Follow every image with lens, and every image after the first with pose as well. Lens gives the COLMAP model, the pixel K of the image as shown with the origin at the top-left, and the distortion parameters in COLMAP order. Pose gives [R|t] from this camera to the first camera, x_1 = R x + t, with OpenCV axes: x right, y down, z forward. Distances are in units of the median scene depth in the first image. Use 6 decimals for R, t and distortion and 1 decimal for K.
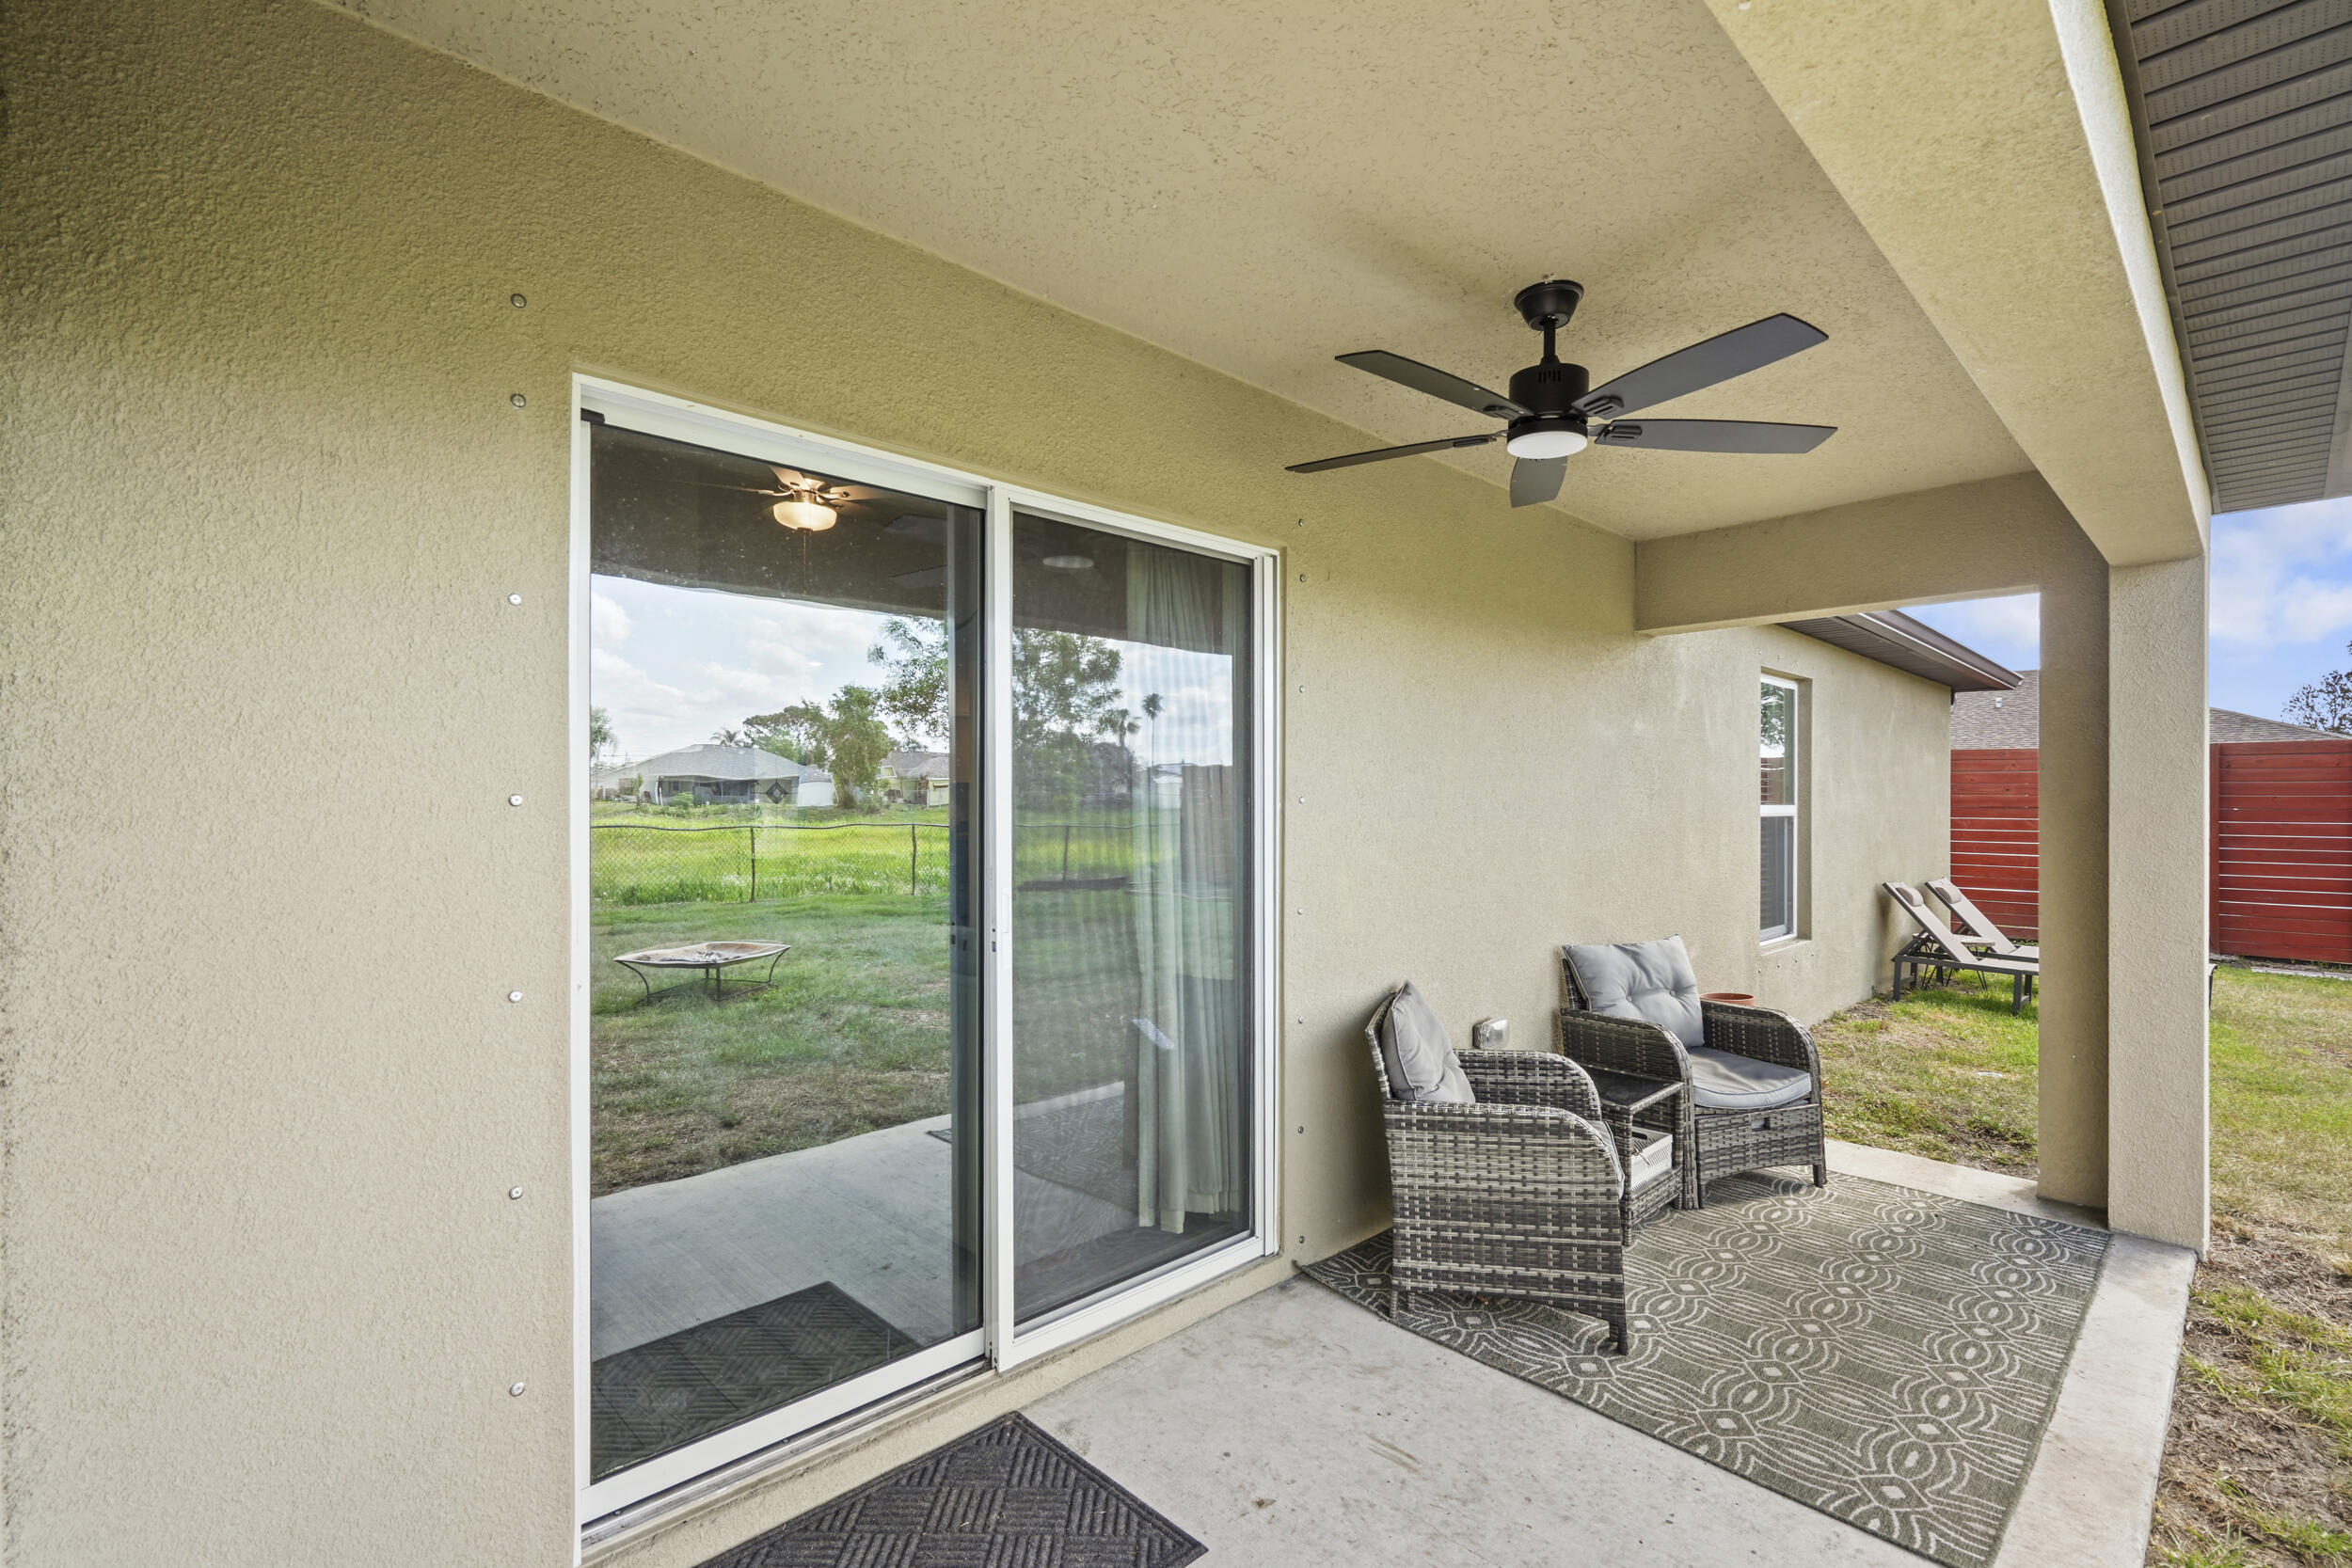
lens RADIAL K [[1057.2, 0, 1161.8], [0, 1057.2, 808.9], [0, 0, 1]] dist [-0.000112, 0.000222]
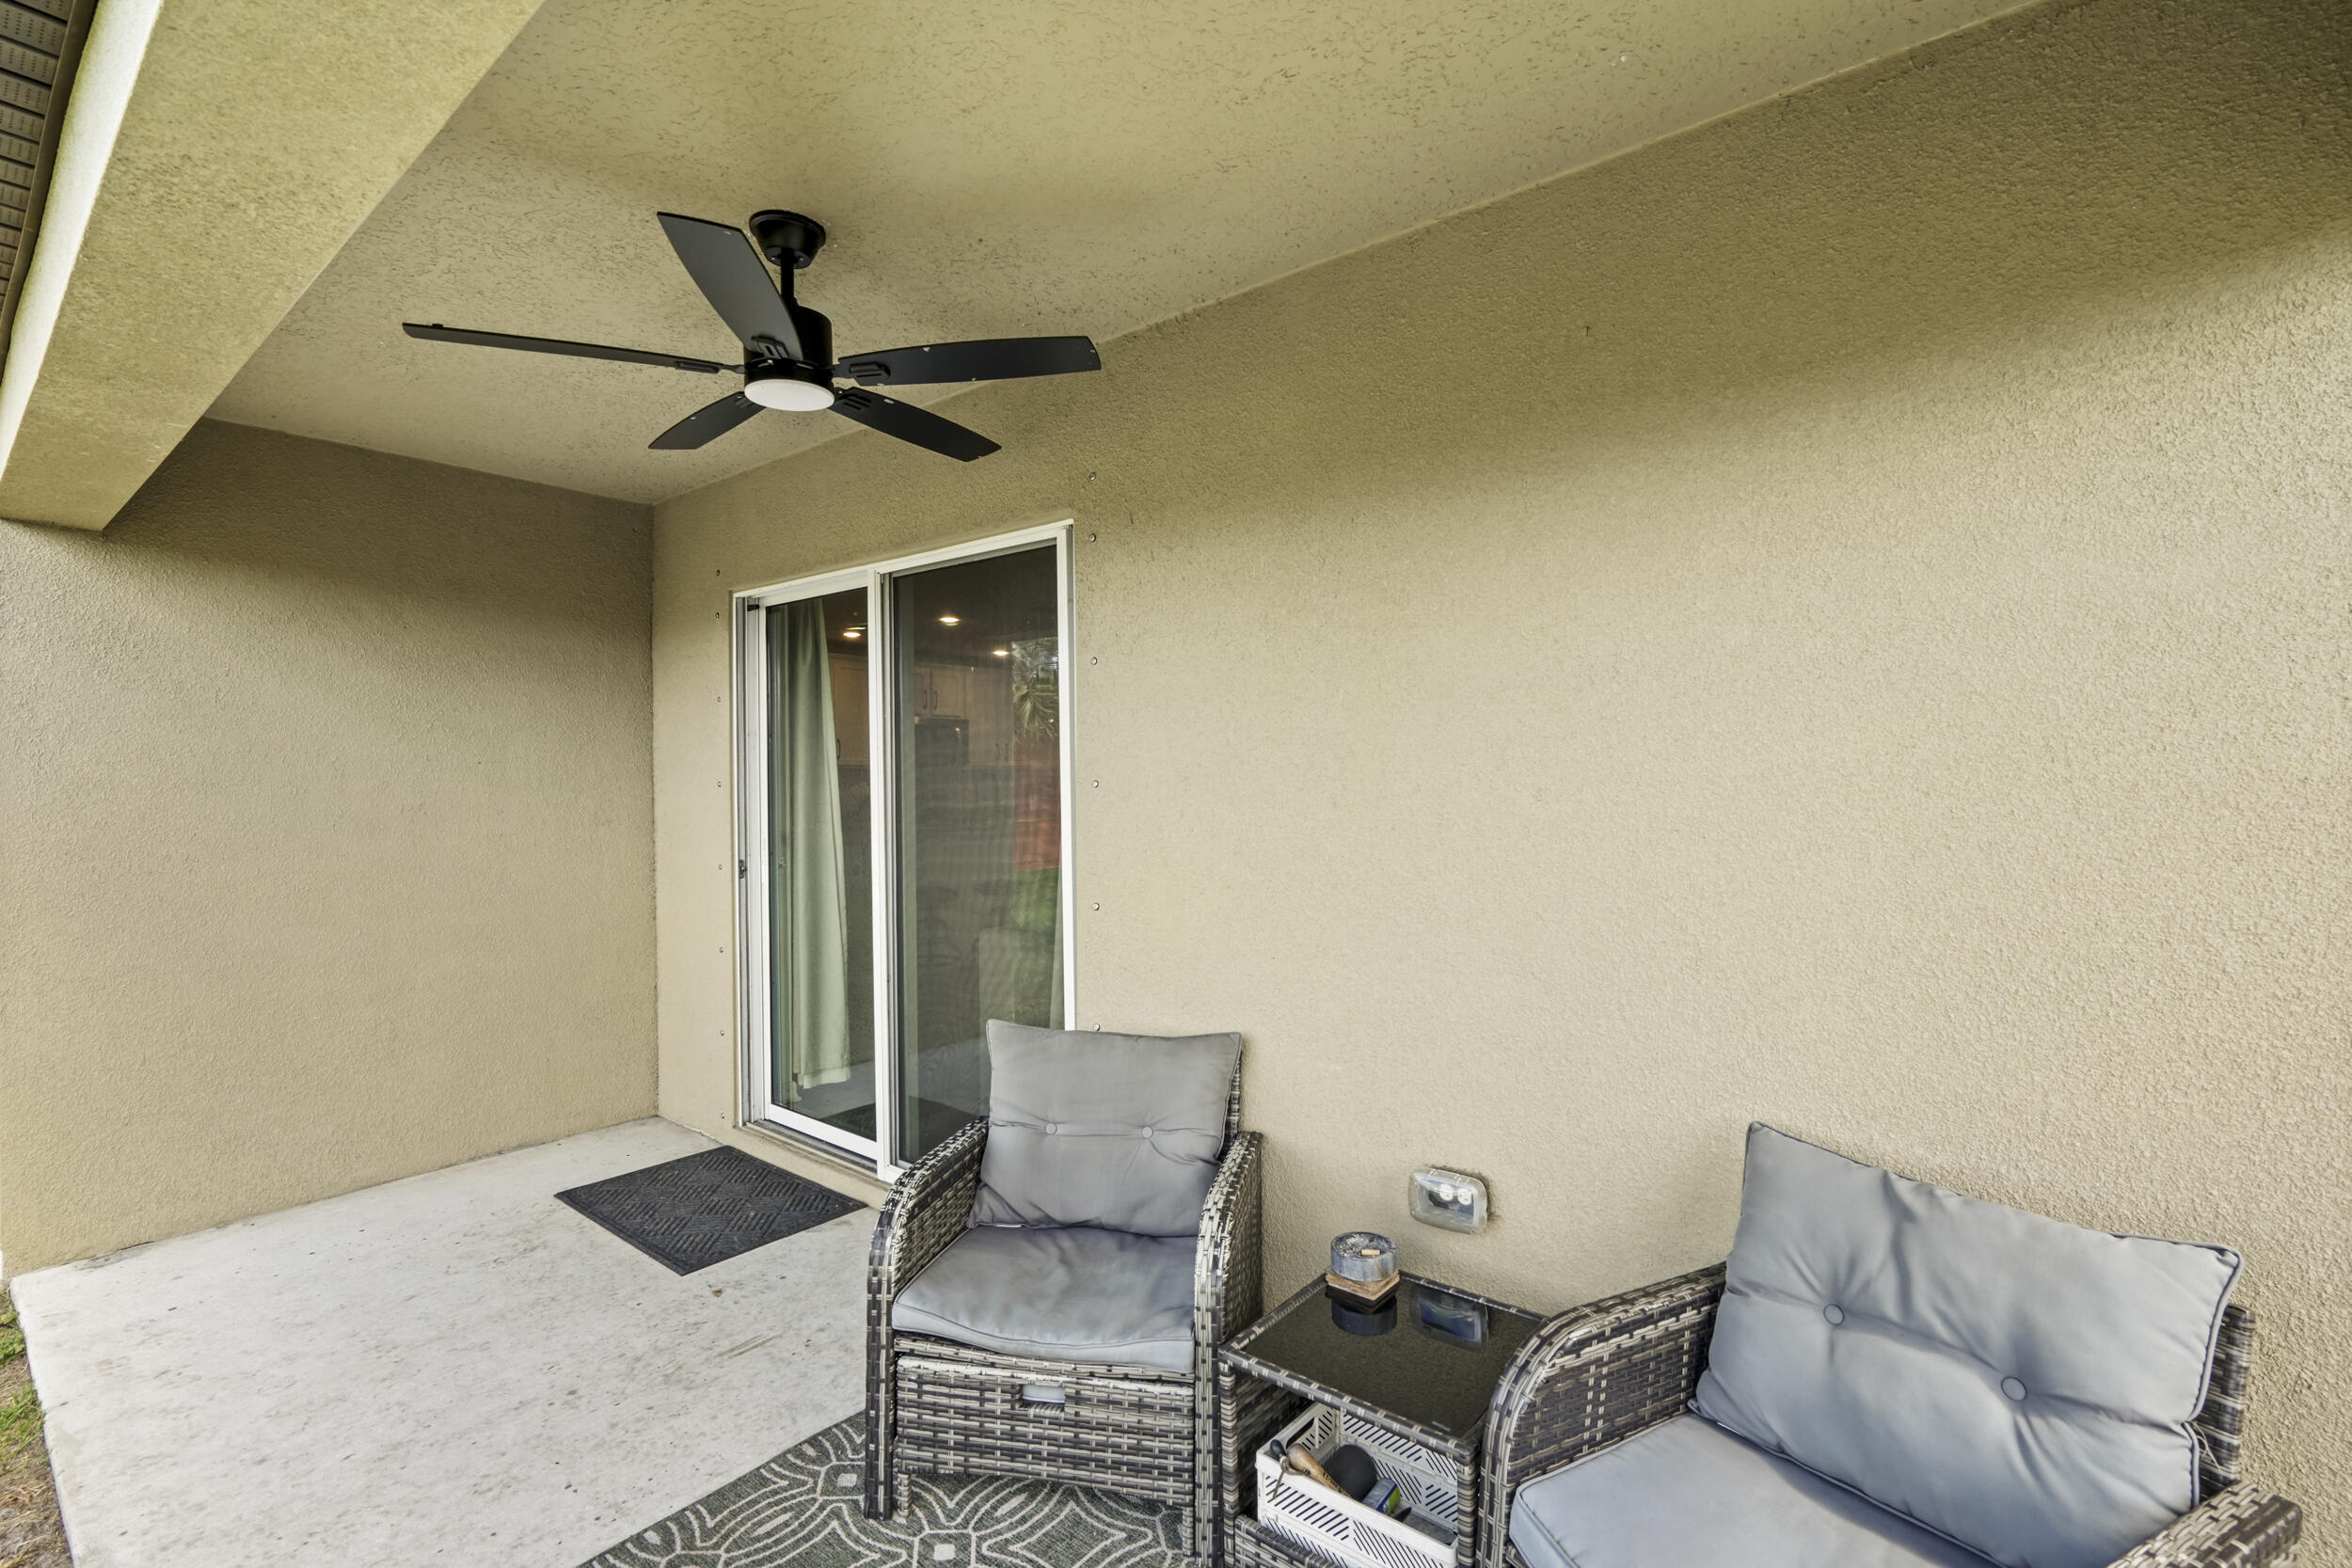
lens RADIAL K [[1052.8, 0, 1173.5], [0, 1052.8, 766.0], [0, 0, 1]] dist [-0.002496, 0.000517]
pose [[0.122209, -0.004265, -0.992495, 1.259621], [0.006039, 0.999975, -0.003553, -0.023737], [0.992486, -0.005559, 0.122231, 1.163368]]
